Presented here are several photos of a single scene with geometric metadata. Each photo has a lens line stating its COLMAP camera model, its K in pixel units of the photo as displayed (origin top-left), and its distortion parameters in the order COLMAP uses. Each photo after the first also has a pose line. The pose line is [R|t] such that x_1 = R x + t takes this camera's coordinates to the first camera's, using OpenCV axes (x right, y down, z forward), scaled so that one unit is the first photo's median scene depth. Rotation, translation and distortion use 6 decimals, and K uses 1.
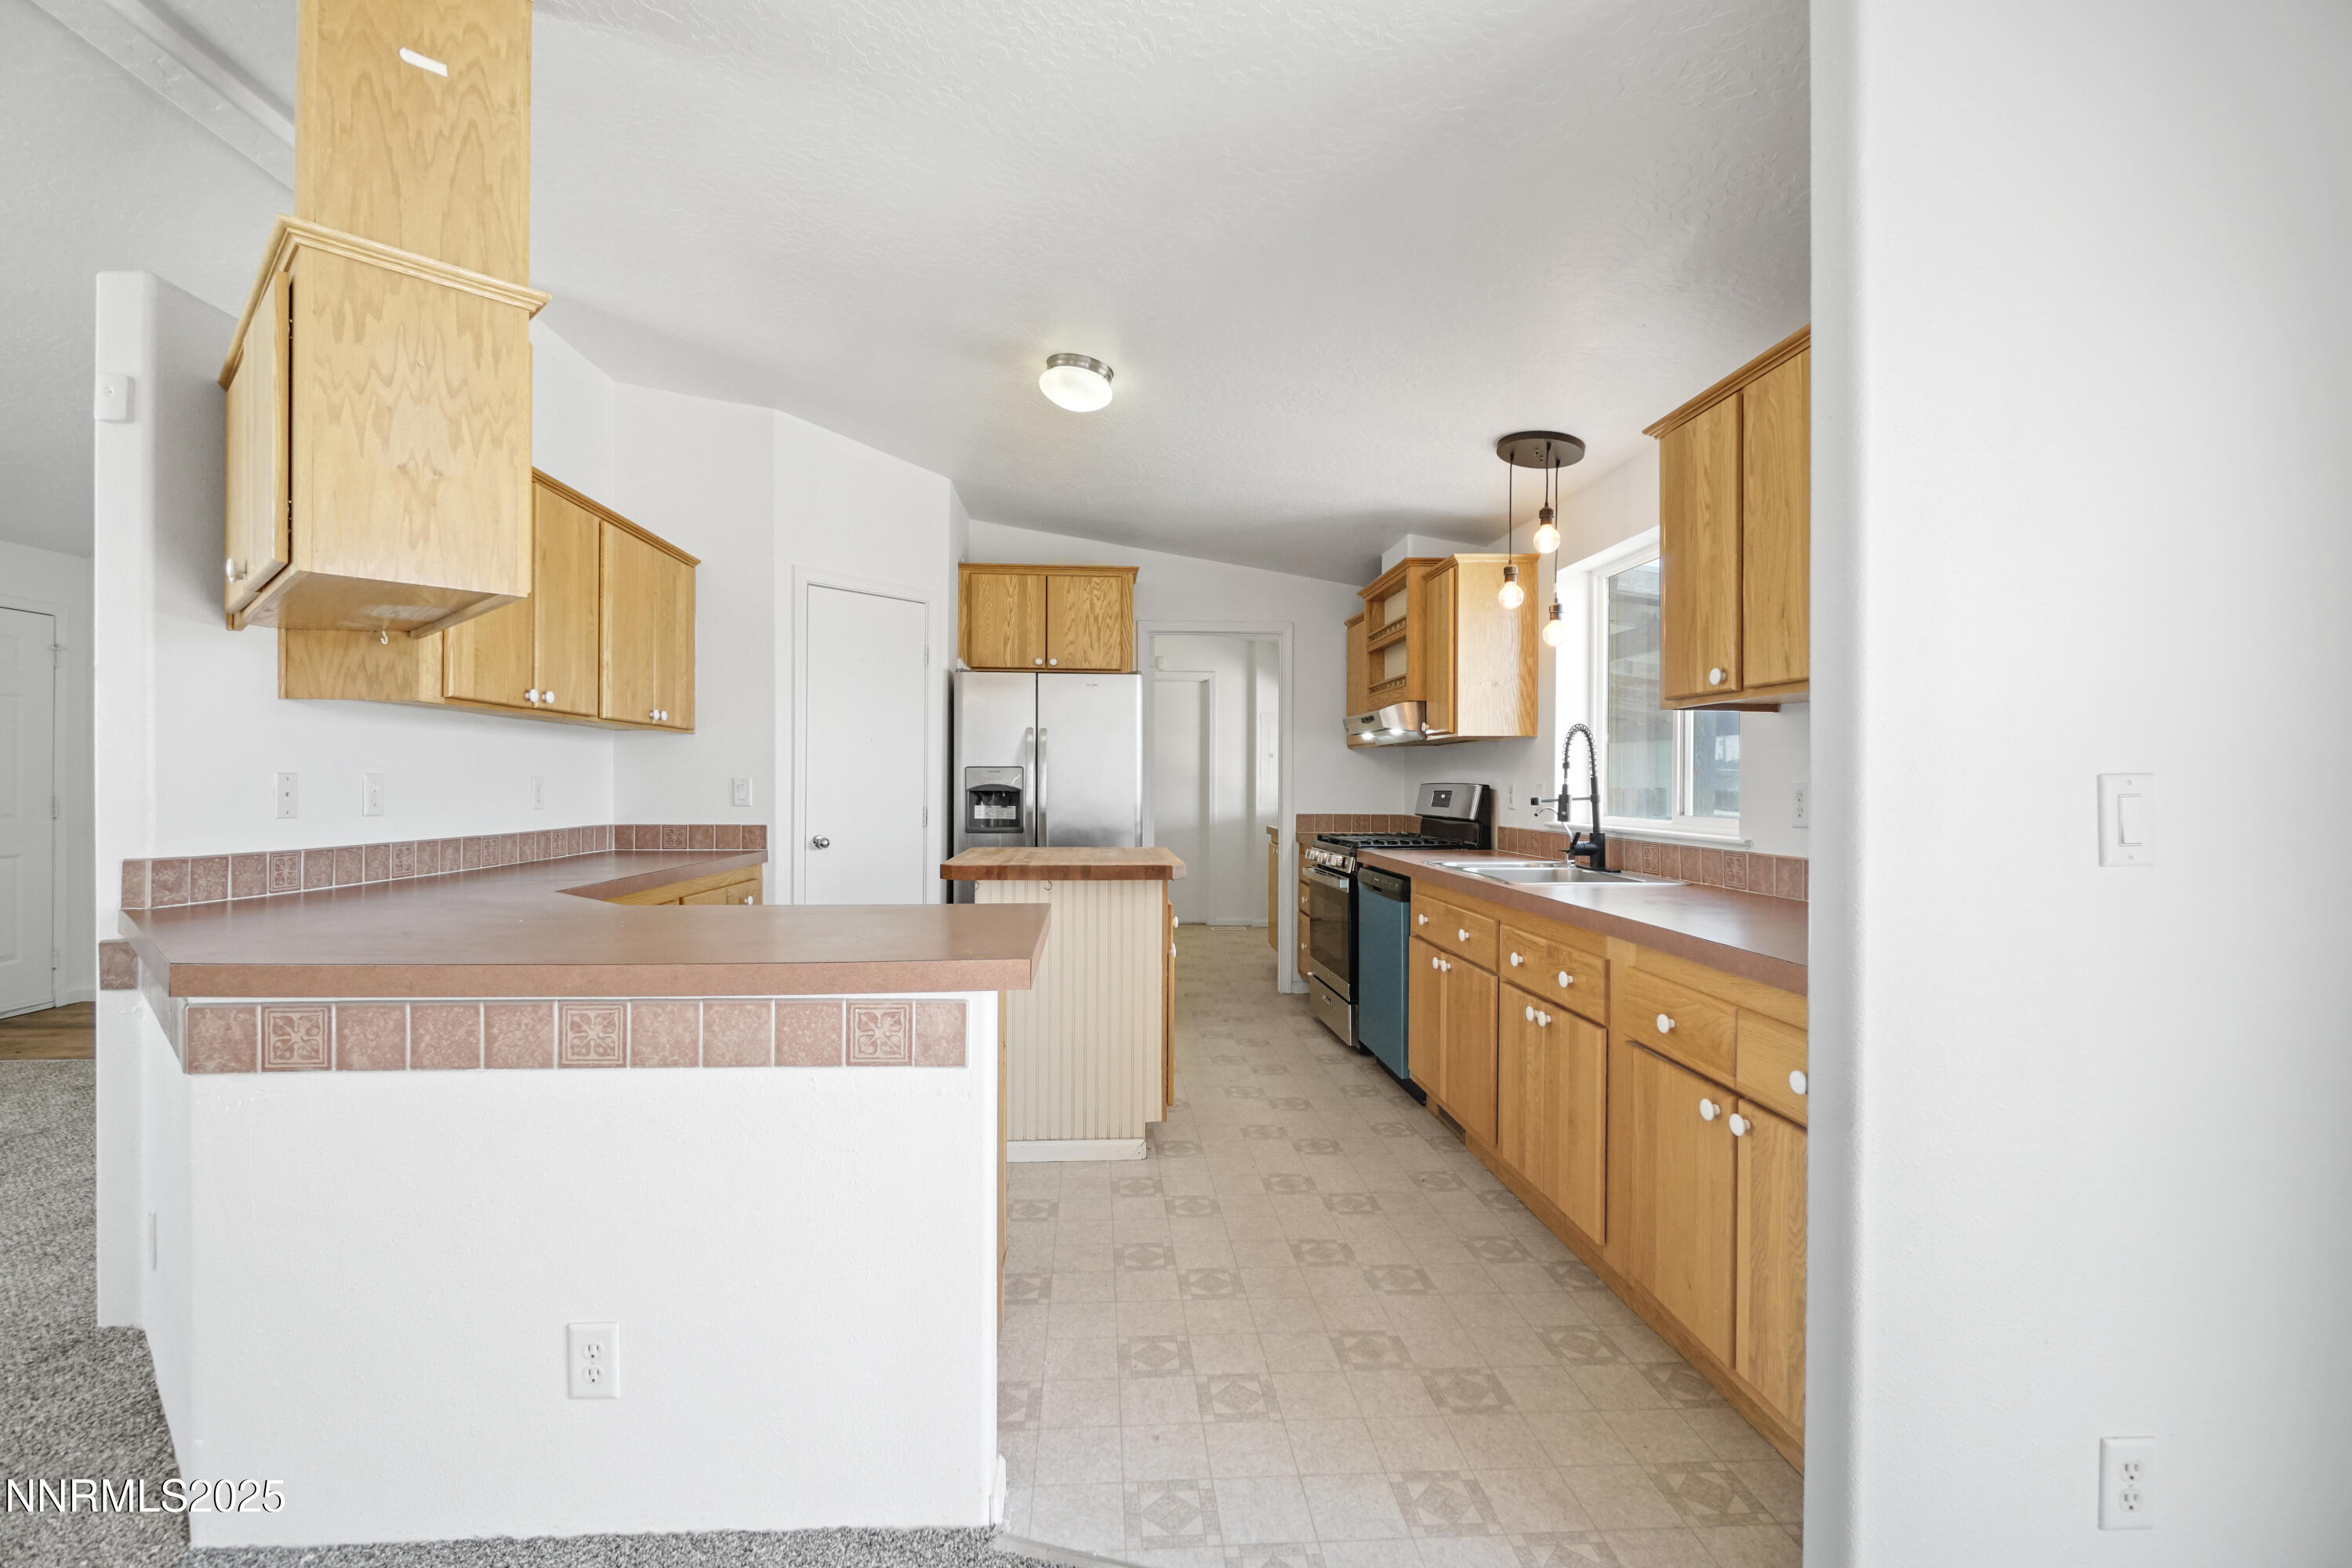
lens RADIAL K [[1016.7, 0, 1166.2], [0, 1016.7, 779.3], [0, 0, 1]] dist [-0.000014, -0.000008]
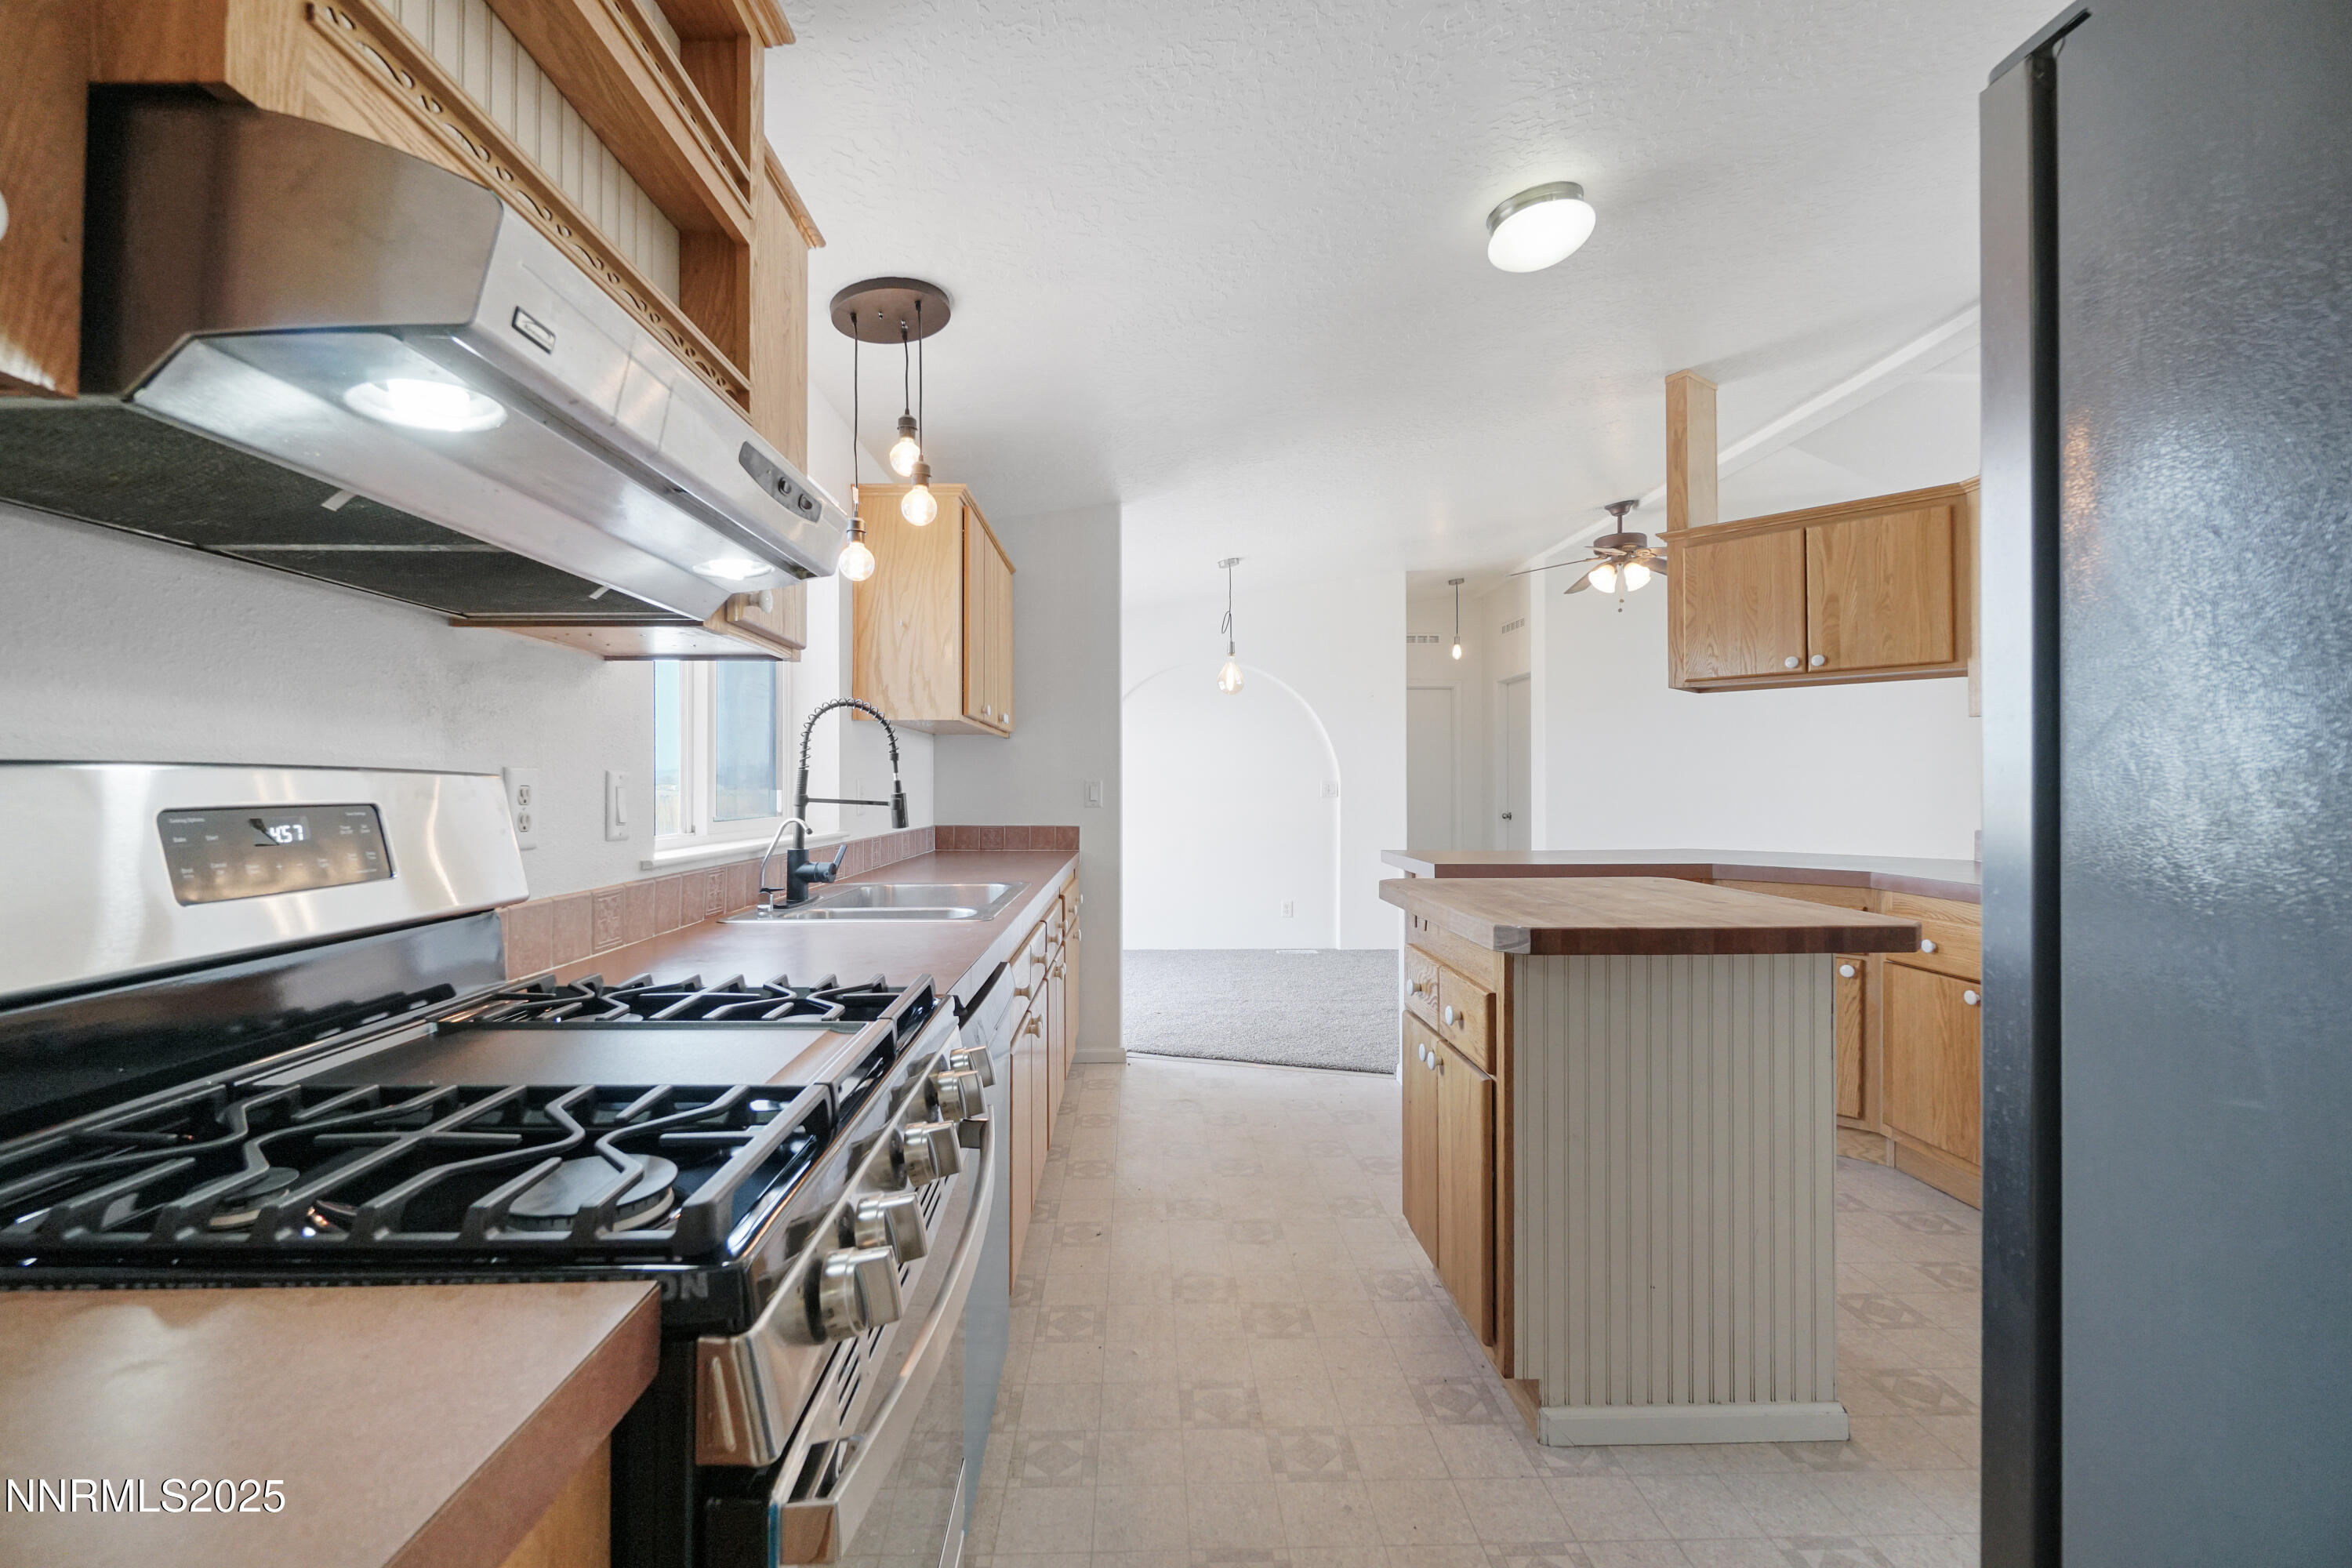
lens RADIAL K [[1031.2, 0, 1157.6], [0, 1031.2, 787.2], [0, 0, 1]] dist [0.045328, -0.028313]
pose [[-0.998811, -0.002819, 0.048677, 0.147898], [-0.002933, 0.999993, -0.002270, 0.011221], [-0.048671, -0.002410, -0.998812, 1.754038]]
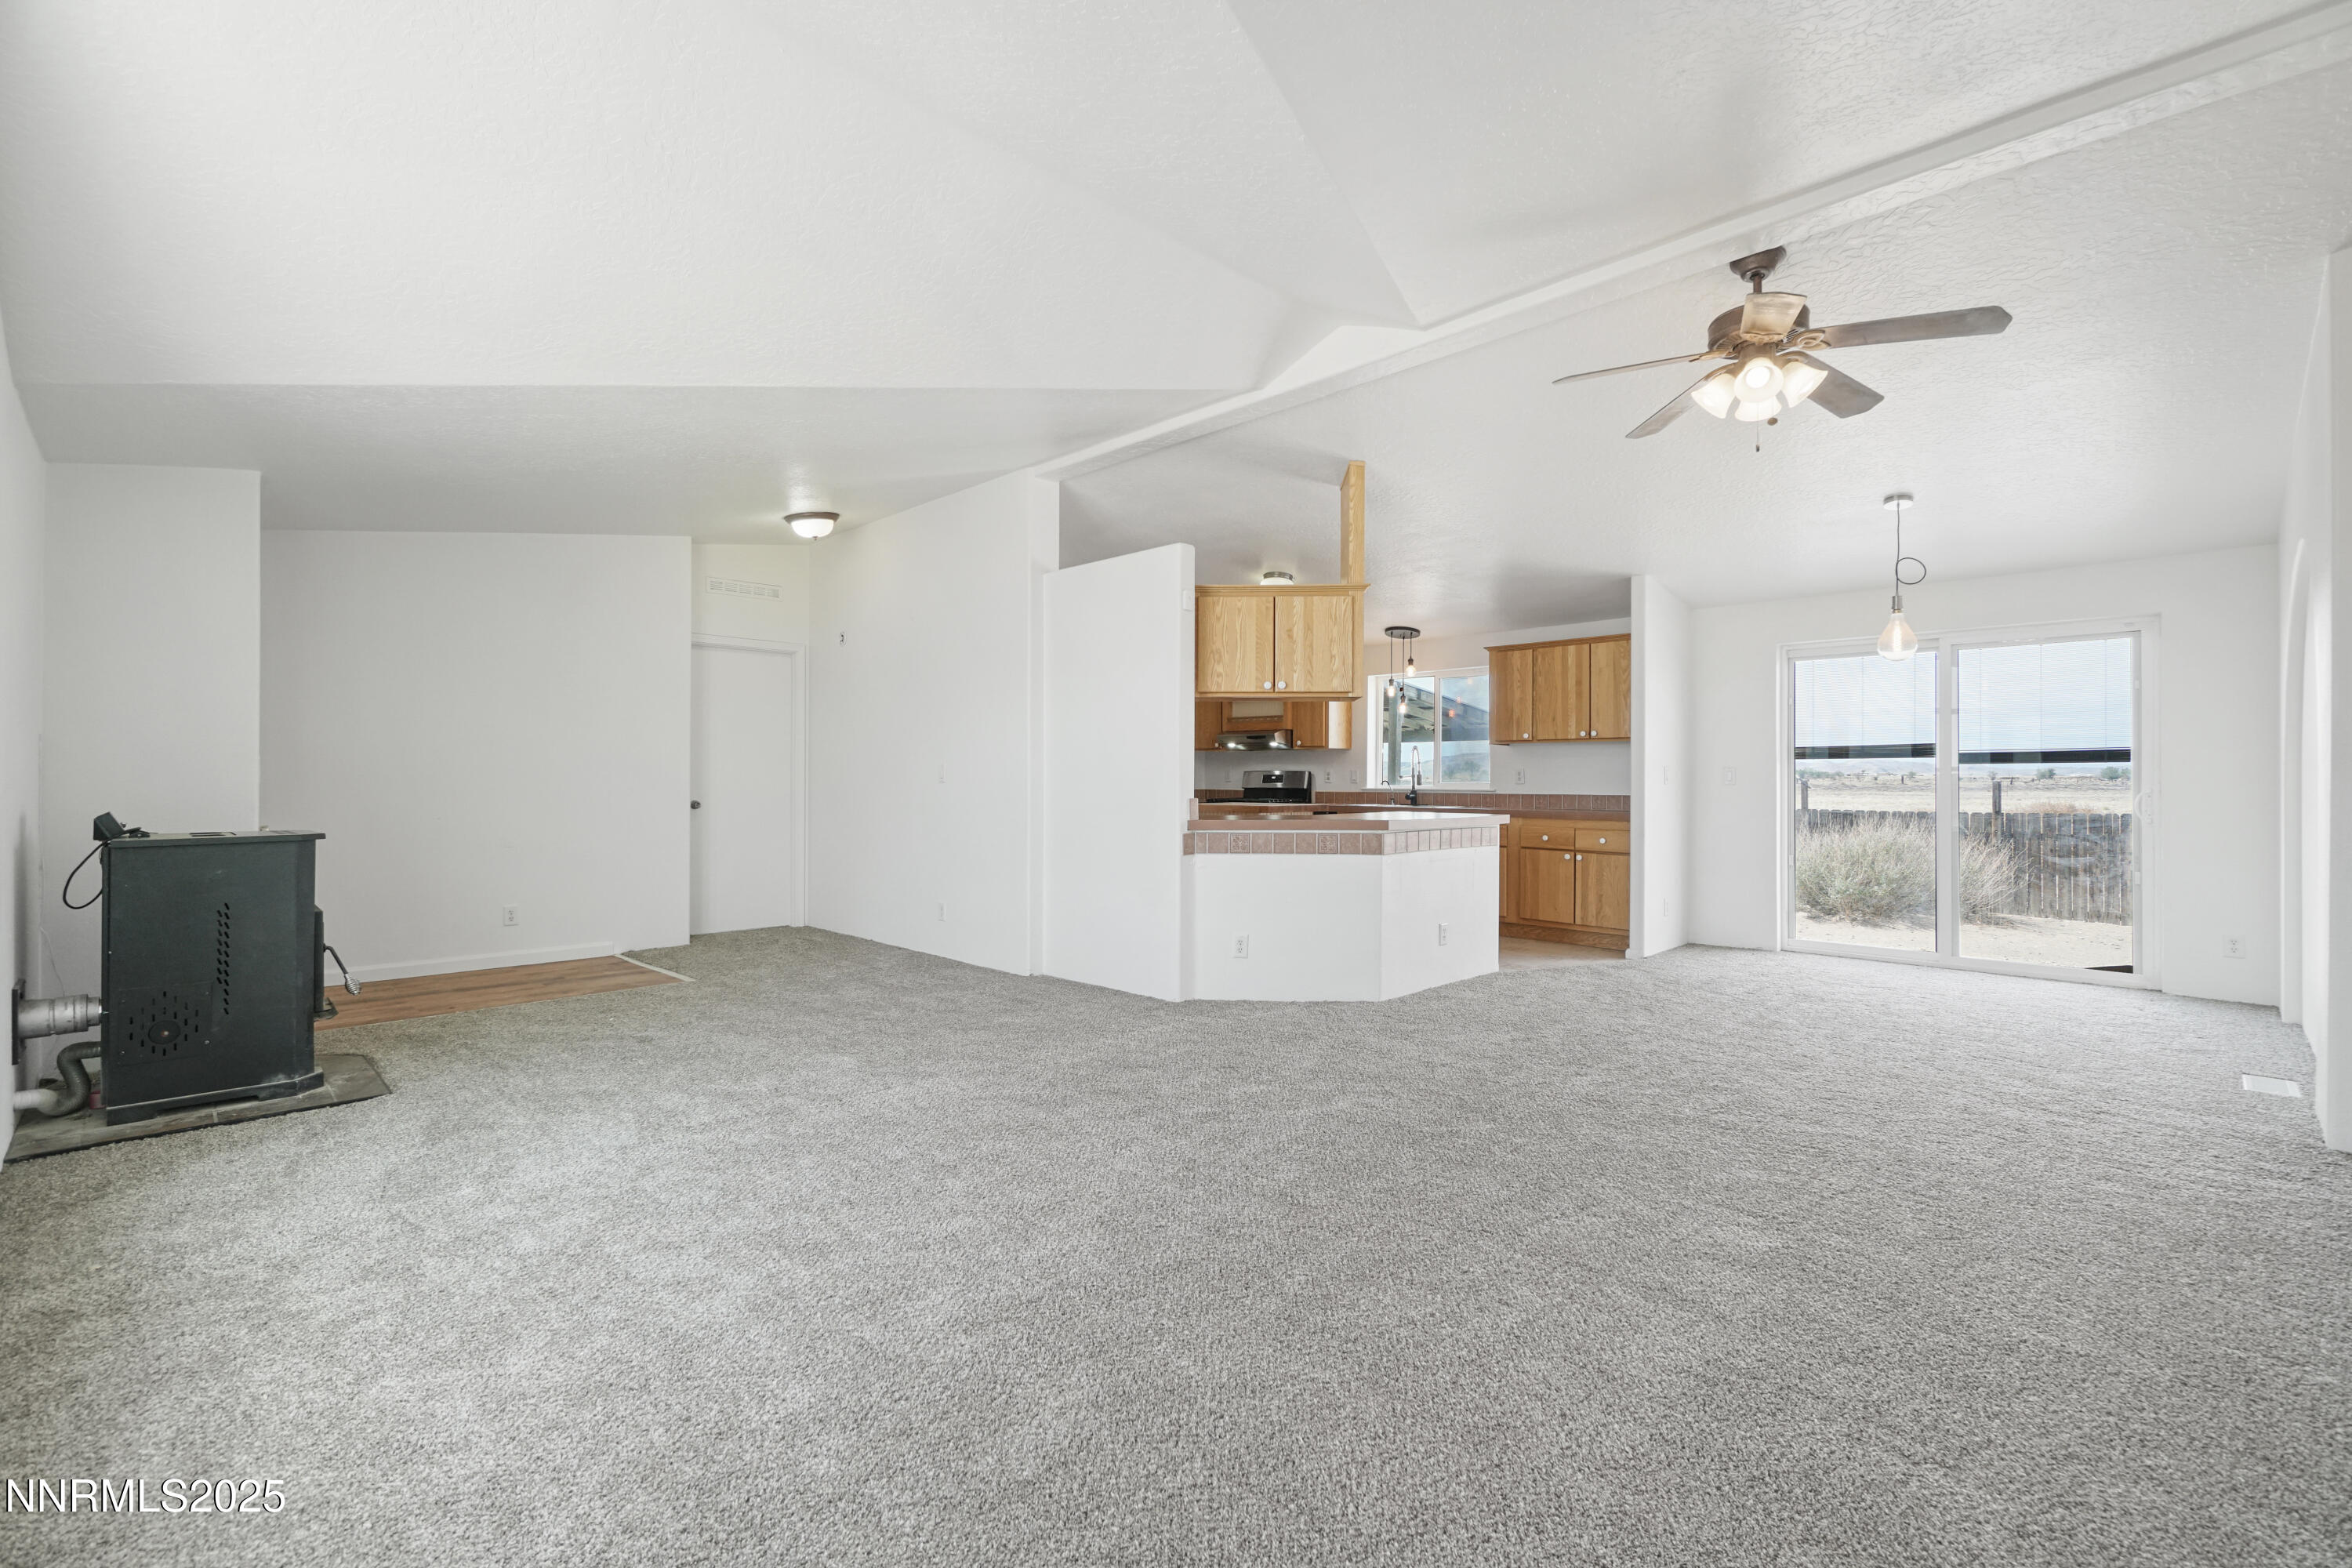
lens RADIAL K [[1018.5, 0, 1163.0], [0, 1018.5, 774.4], [0, 0, 1]] dist [0.022111, -0.000101]
pose [[0.758190, 0.002020, 0.652031, -1.691064], [-0.002312, 0.999997, -0.000411, 0.016692], [-0.652030, -0.001196, 0.758193, -0.484759]]
